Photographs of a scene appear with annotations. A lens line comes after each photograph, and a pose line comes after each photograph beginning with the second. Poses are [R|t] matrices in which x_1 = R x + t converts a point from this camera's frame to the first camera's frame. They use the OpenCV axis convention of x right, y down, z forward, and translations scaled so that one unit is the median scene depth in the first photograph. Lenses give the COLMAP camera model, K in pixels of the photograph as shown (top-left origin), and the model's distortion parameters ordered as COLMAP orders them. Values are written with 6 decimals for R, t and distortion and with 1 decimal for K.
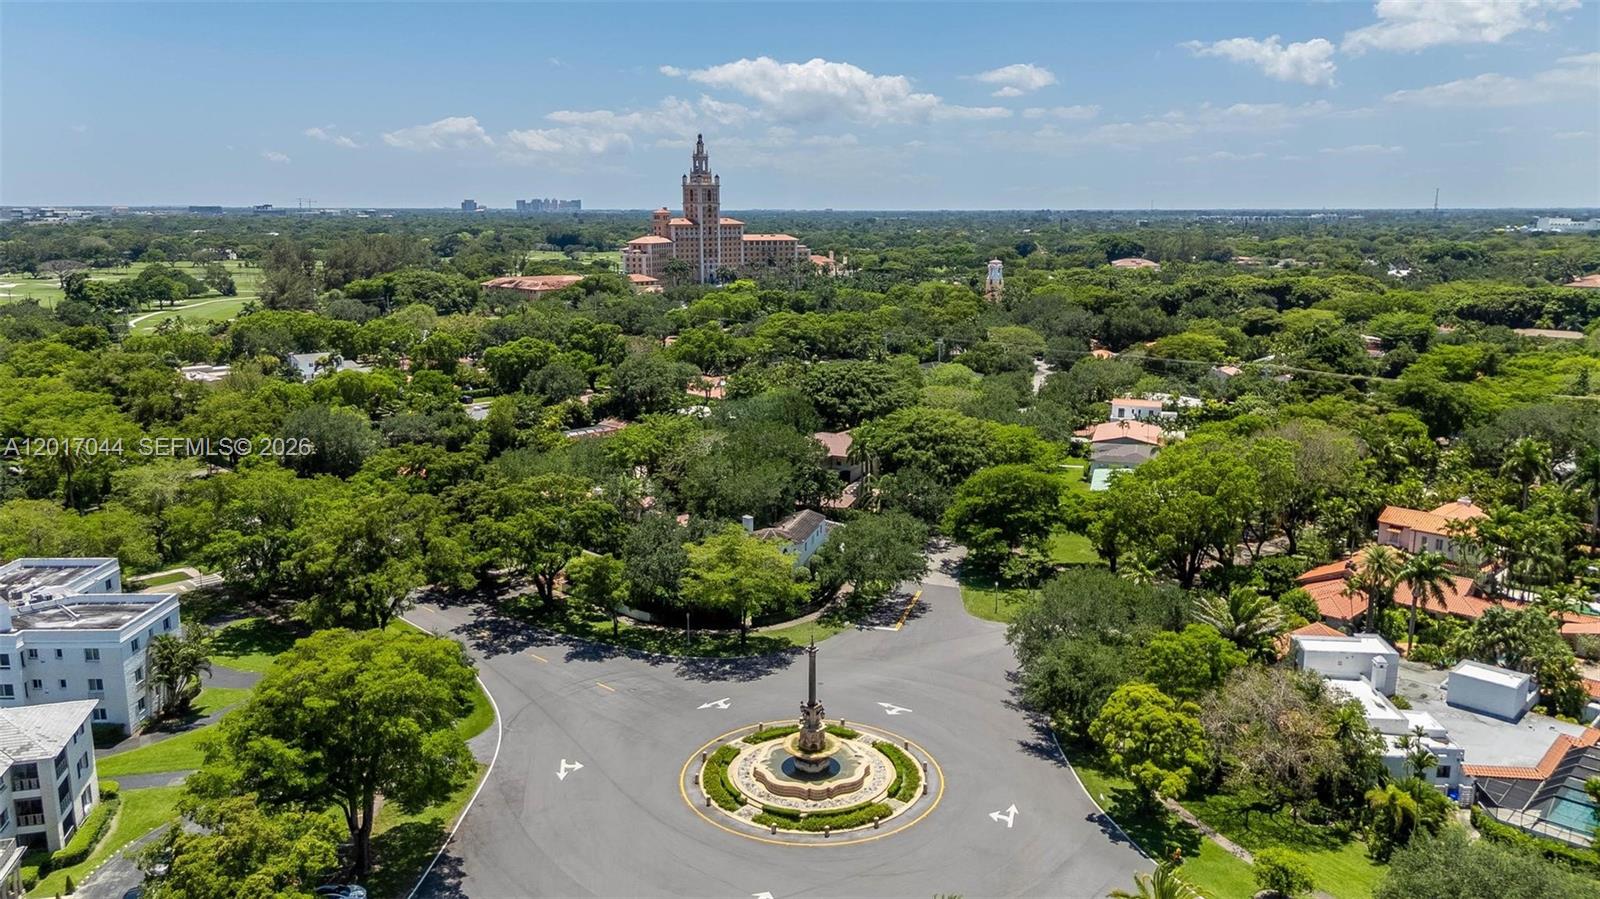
lens RADIAL K [[1178.3, 0, 800.0], [0, 1178.3, 449.5], [0, 0, 1]] dist [0.062850, -0.056409]
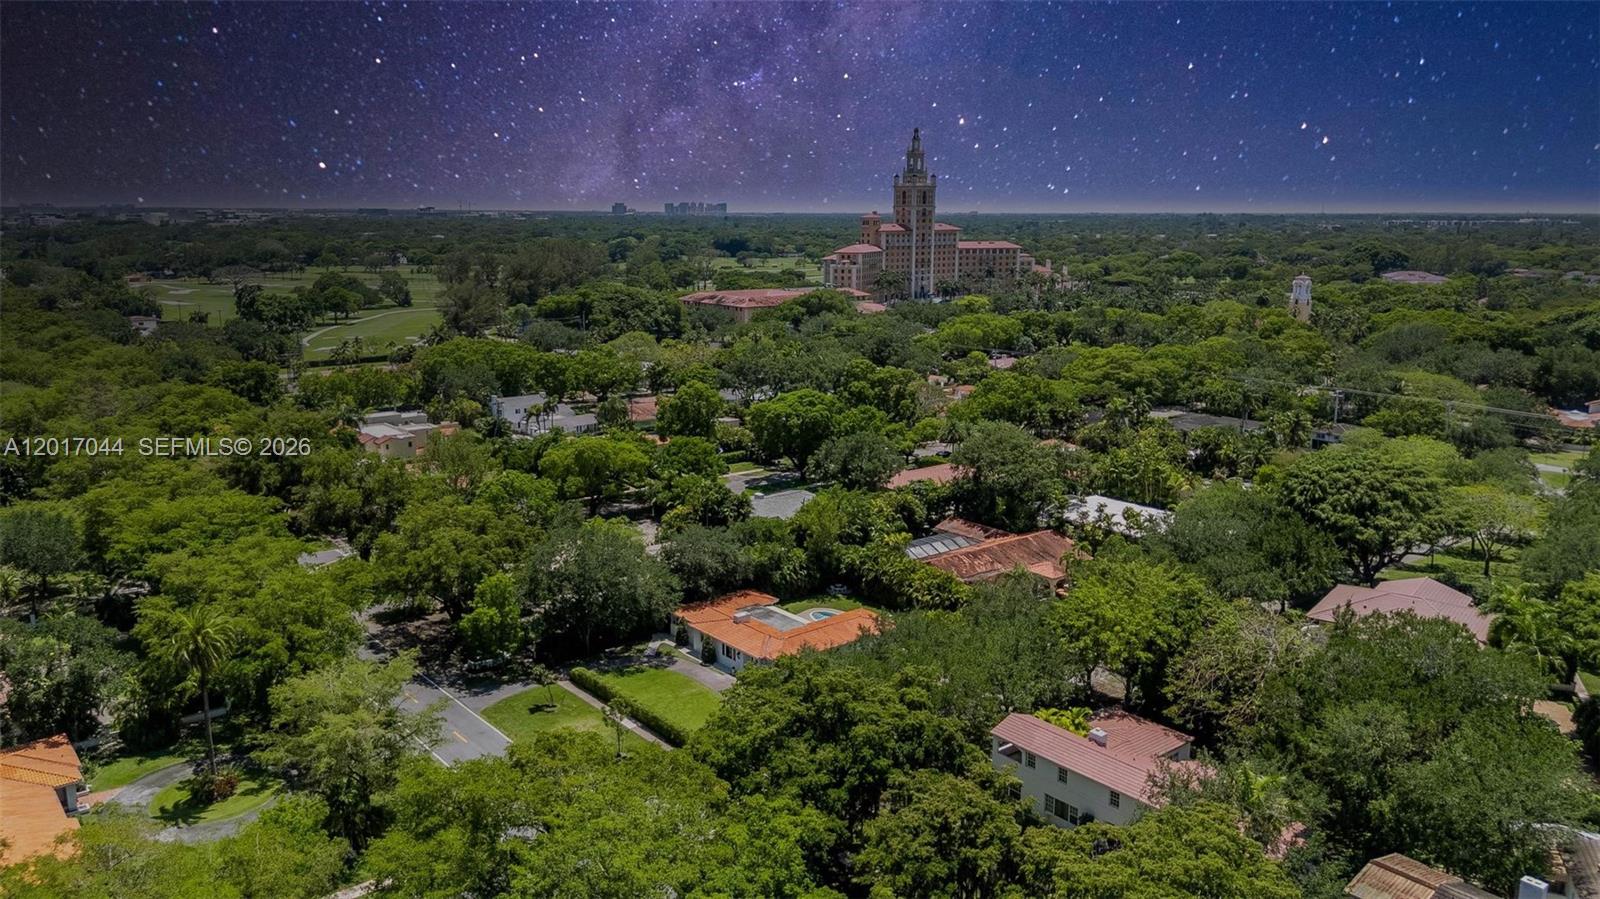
lens RADIAL K [[1174.6, 0, 800.0], [0, 1174.6, 449.5], [0, 0, 1]] dist [0.078877, -0.082851]
pose [[0.993459, 0.025104, -0.111394, -0.160078], [-0.025312, 0.999680, -0.000454, -0.059271], [0.111347, 0.003271, 0.993776, 0.279787]]
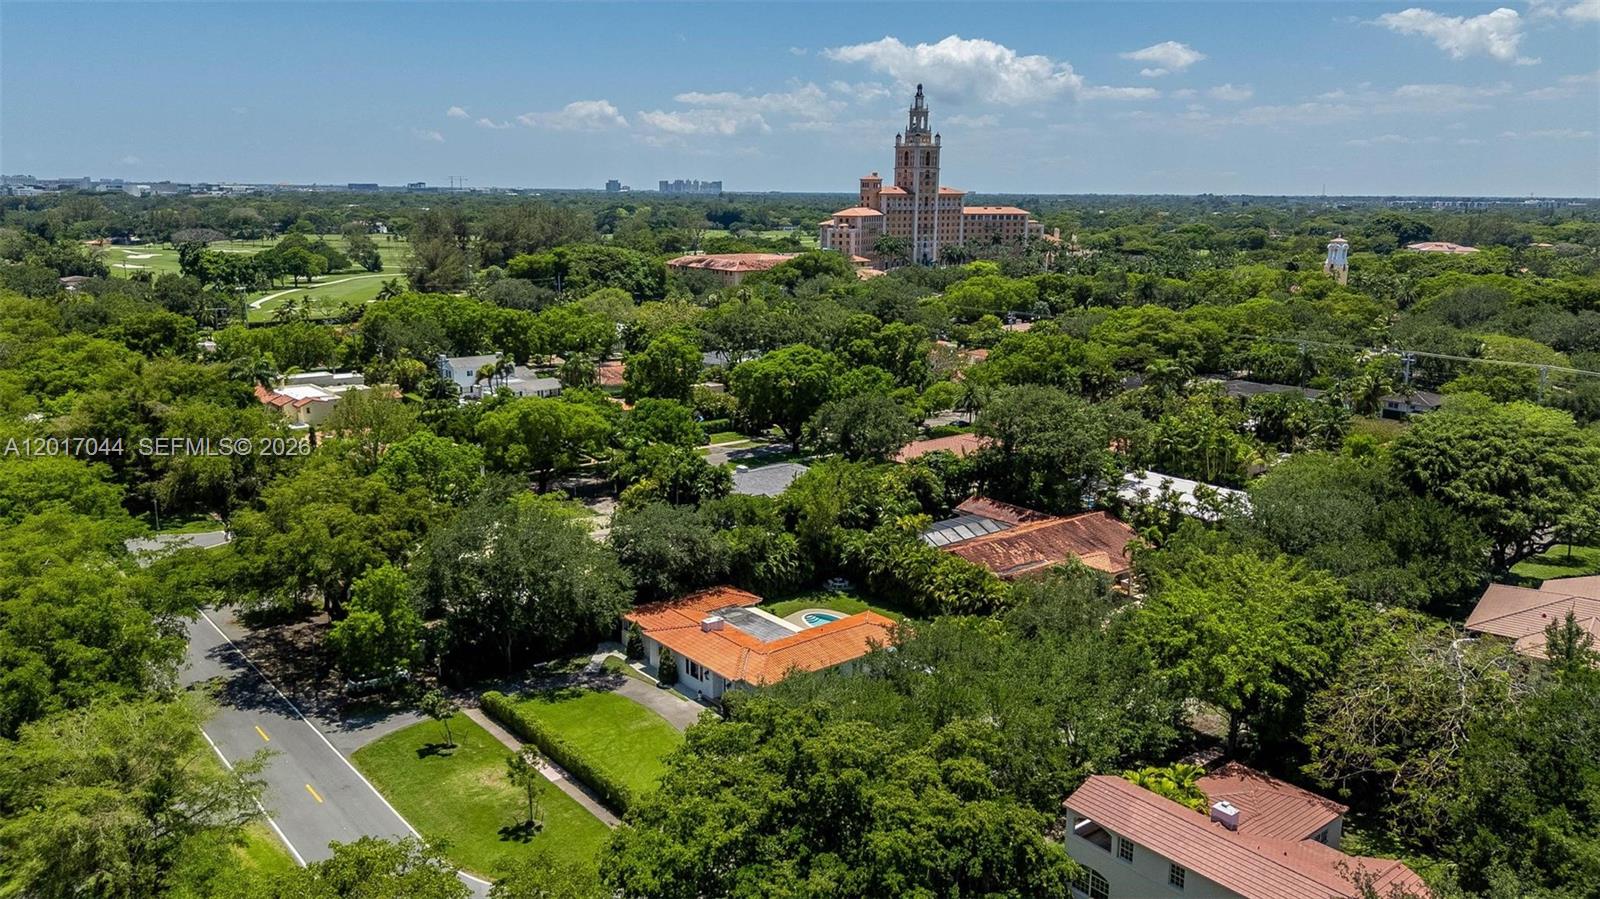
lens RADIAL K [[1179.4, 0, 800.0], [0, 1179.4, 449.5], [0, 0, 1]] dist [0.078489, -0.095732]
pose [[0.993772, 0.032042, -0.106730, -0.170871], [-0.030626, 0.999420, 0.014872, -0.050882], [0.107145, -0.011511, 0.994177, 0.392244]]
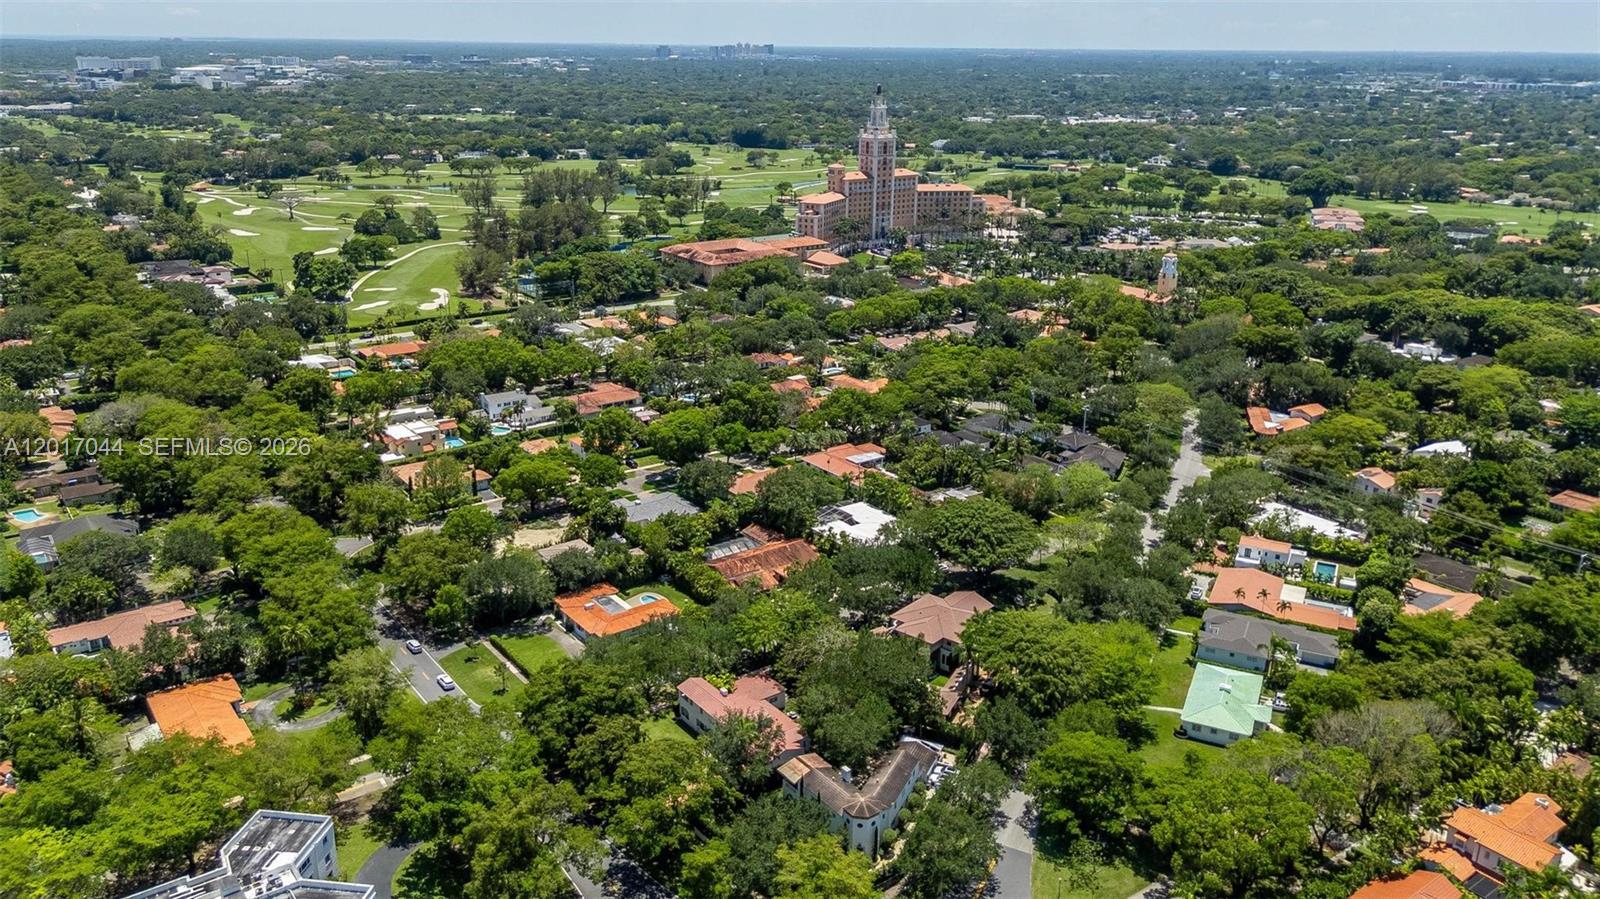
lens RADIAL K [[1174.6, 0, 800.0], [0, 1174.6, 449.5], [0, 0, 1]] dist [0.078877, -0.082851]
pose [[0.987326, 0.060126, -0.146877, 0.033542], [-0.040765, 0.990486, 0.131439, -0.221090], [0.153383, -0.123786, 0.980383, -0.045160]]
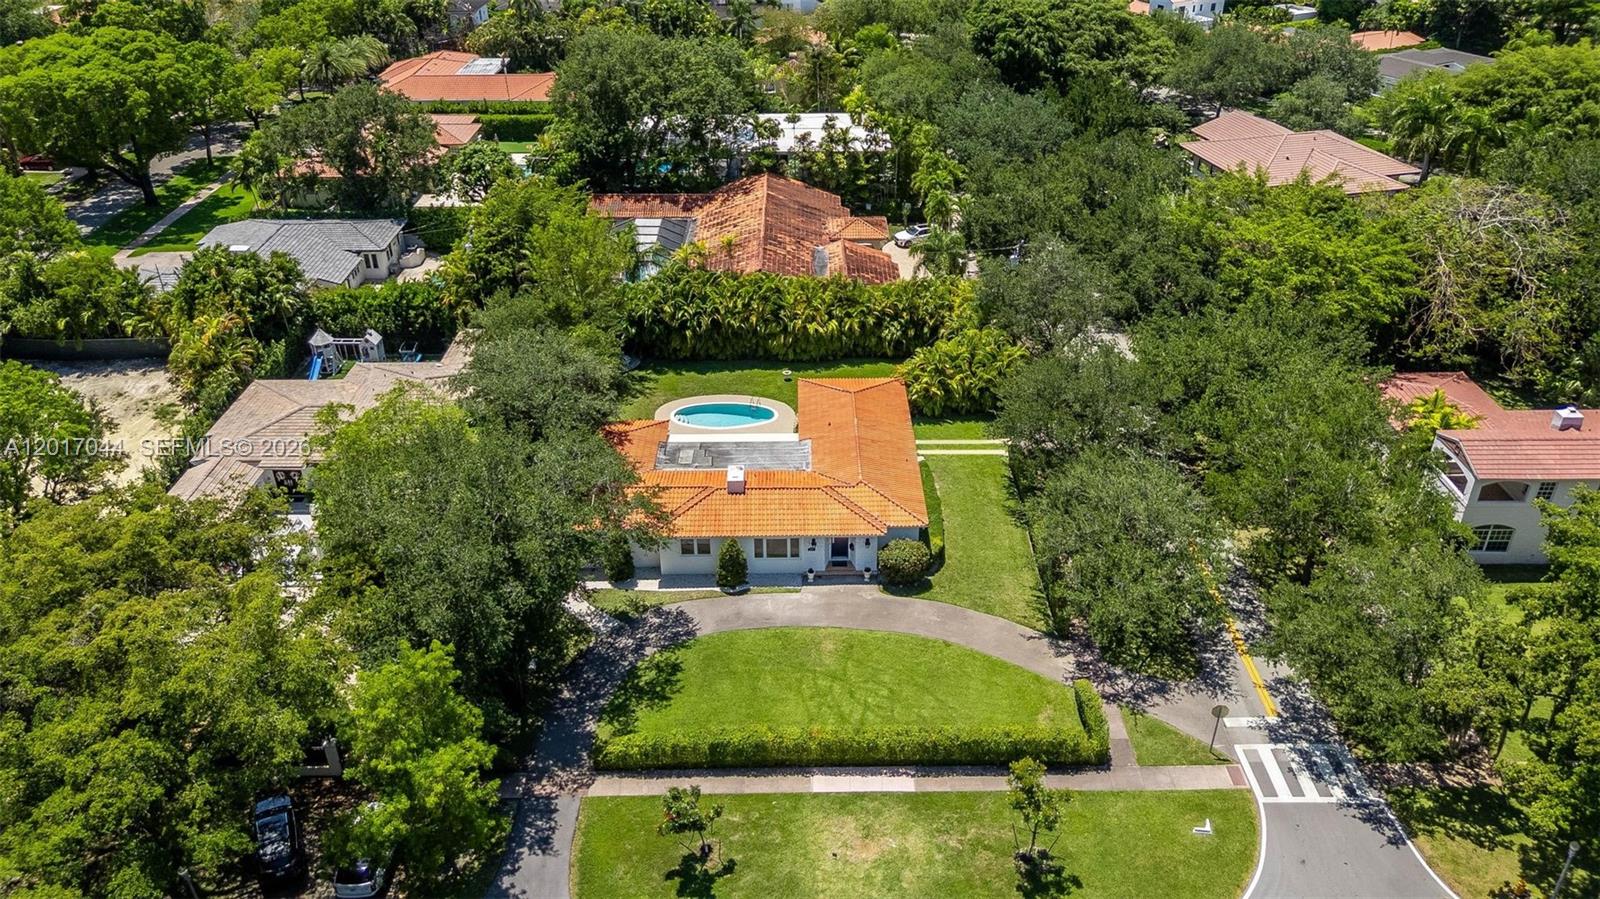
lens RADIAL K [[1149.2, 0, 799.0], [0, 1149.2, 486.1], [0, 0, 1]] dist [0.088865, -0.066036]
pose [[0.713096, -0.380546, 0.588794, -0.369601], [0.145082, 0.901778, 0.407122, -0.086161], [-0.685890, -0.204894, 0.698265, 0.574532]]
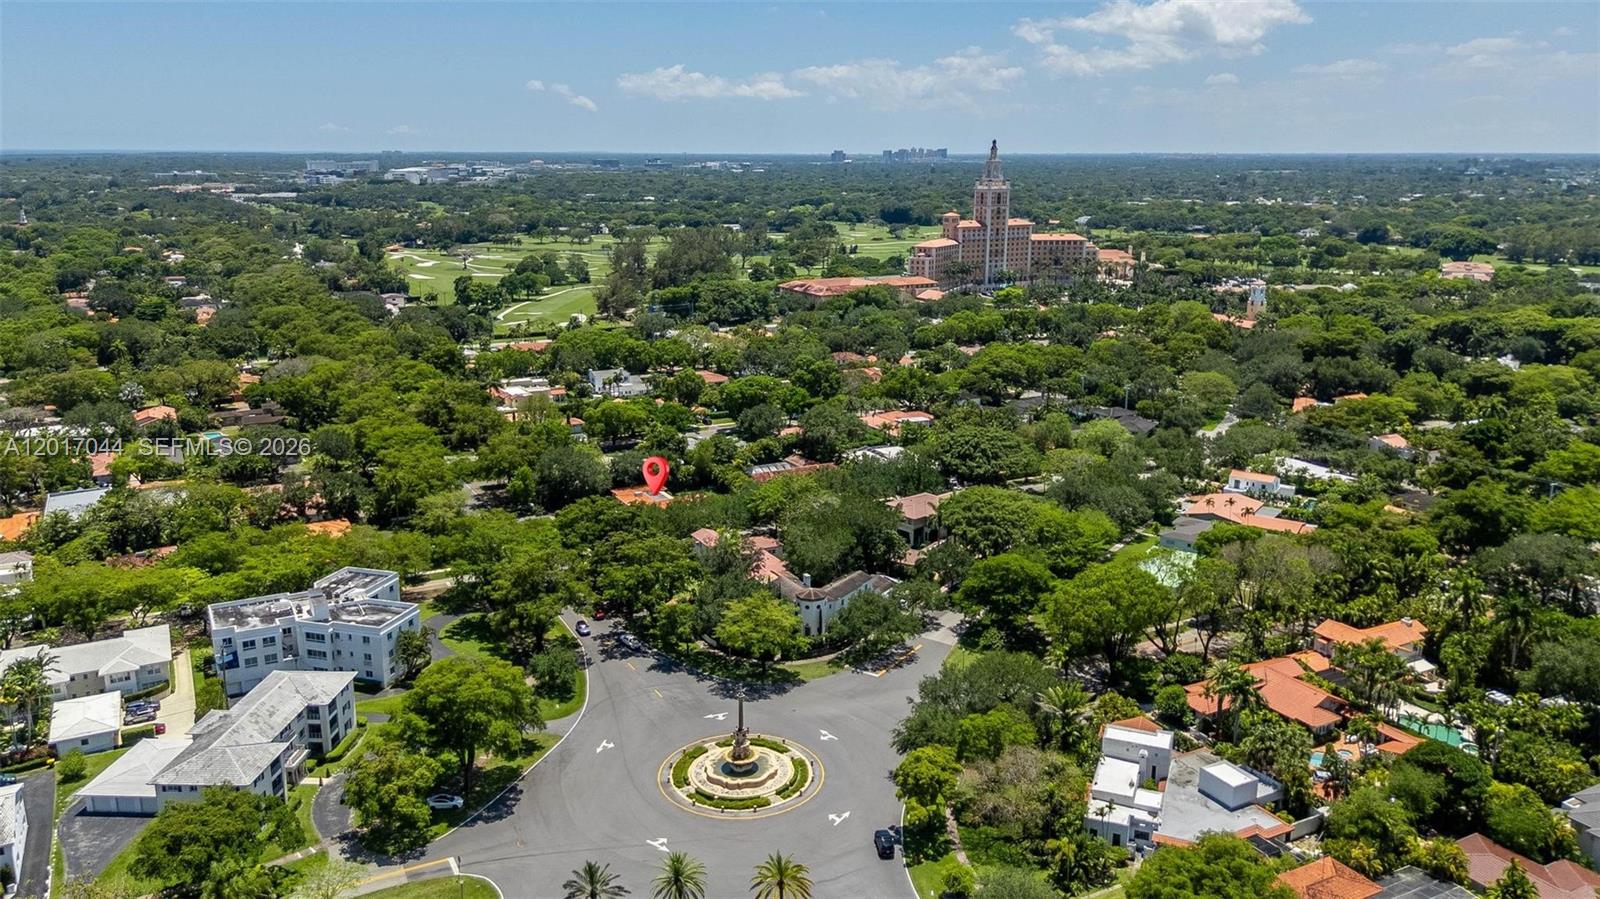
lens RADIAL K [[1191.1, 0, 800.0], [0, 1191.1, 449.5], [0, 0, 1]] dist [0.072416, -0.070704]
pose [[0.954348, 0.073532, -0.289503, 0.190503], [-0.061063, 0.996784, 0.051884, -0.090006], [0.292388, -0.031838, 0.955770, -0.182095]]
